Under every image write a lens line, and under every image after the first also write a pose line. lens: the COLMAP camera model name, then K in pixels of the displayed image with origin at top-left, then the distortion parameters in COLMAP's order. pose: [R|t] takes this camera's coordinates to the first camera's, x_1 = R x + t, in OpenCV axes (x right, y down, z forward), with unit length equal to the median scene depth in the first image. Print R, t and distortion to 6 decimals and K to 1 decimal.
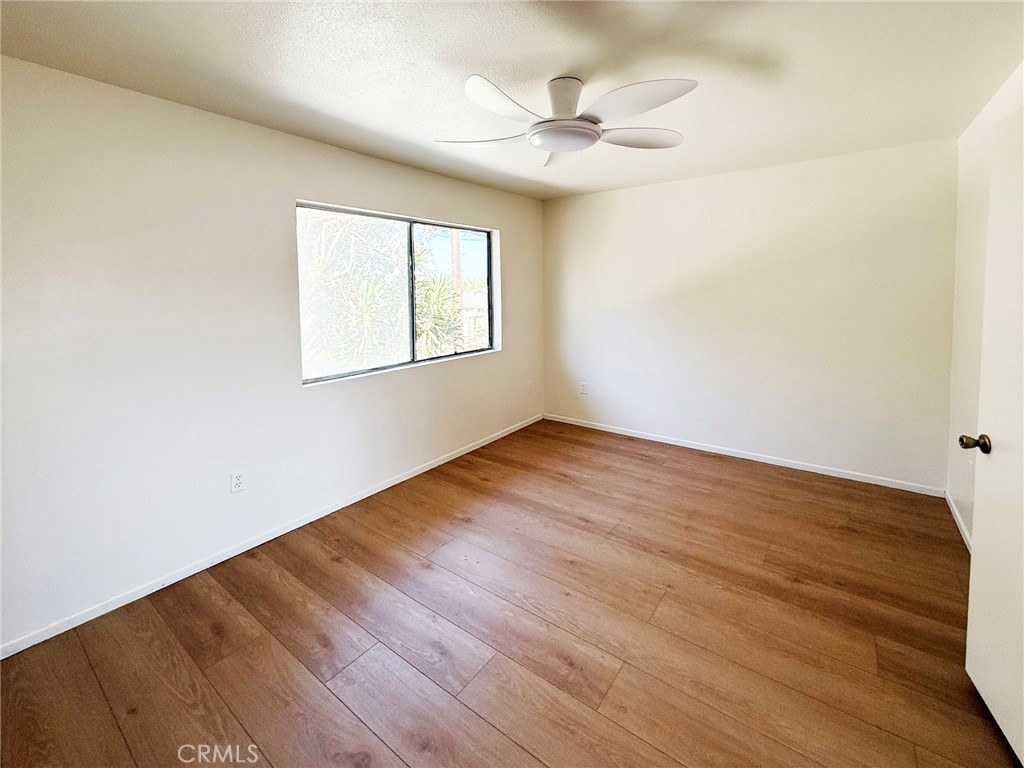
lens RADIAL K [[433.3, 0, 515.2], [0, 433.3, 384.1], [0, 0, 1]] dist [-0.005776, -0.000012]
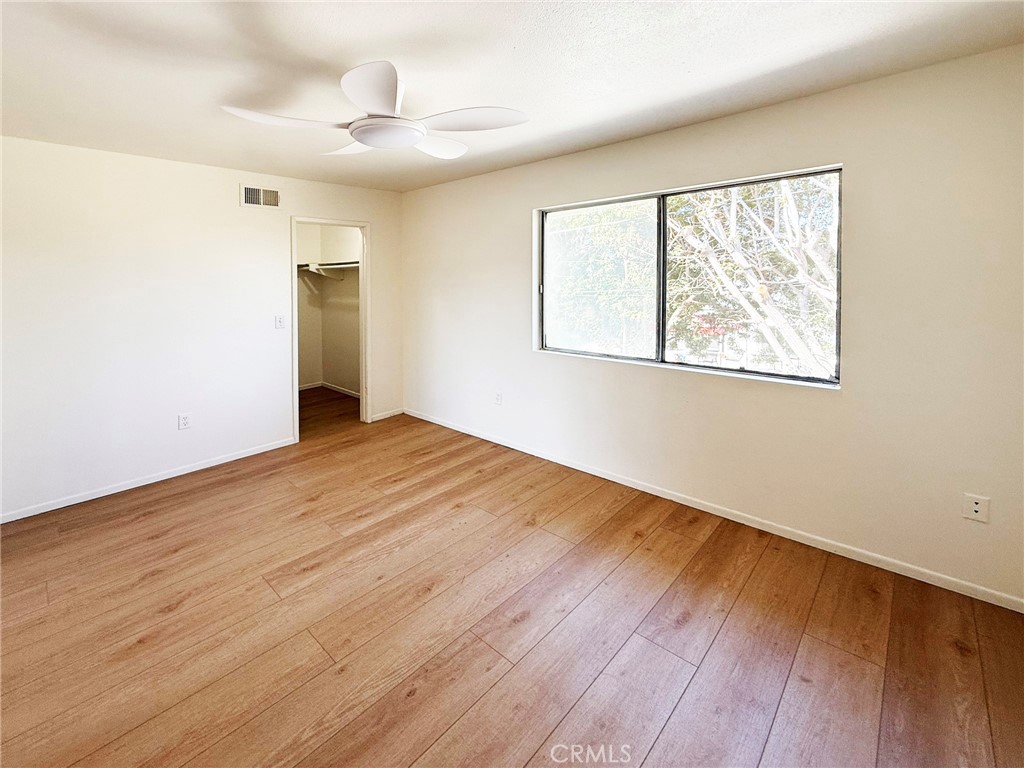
lens RADIAL K [[433.3, 0, 515.8], [0, 433.3, 383.5], [0, 0, 1]] dist [-0.005776, -0.000012]
pose [[-0.090432, 0.244866, -0.965330, 0.814191], [-0.195603, 0.946055, 0.258300, -0.233104], [0.976505, 0.212181, -0.037657, 1.058732]]
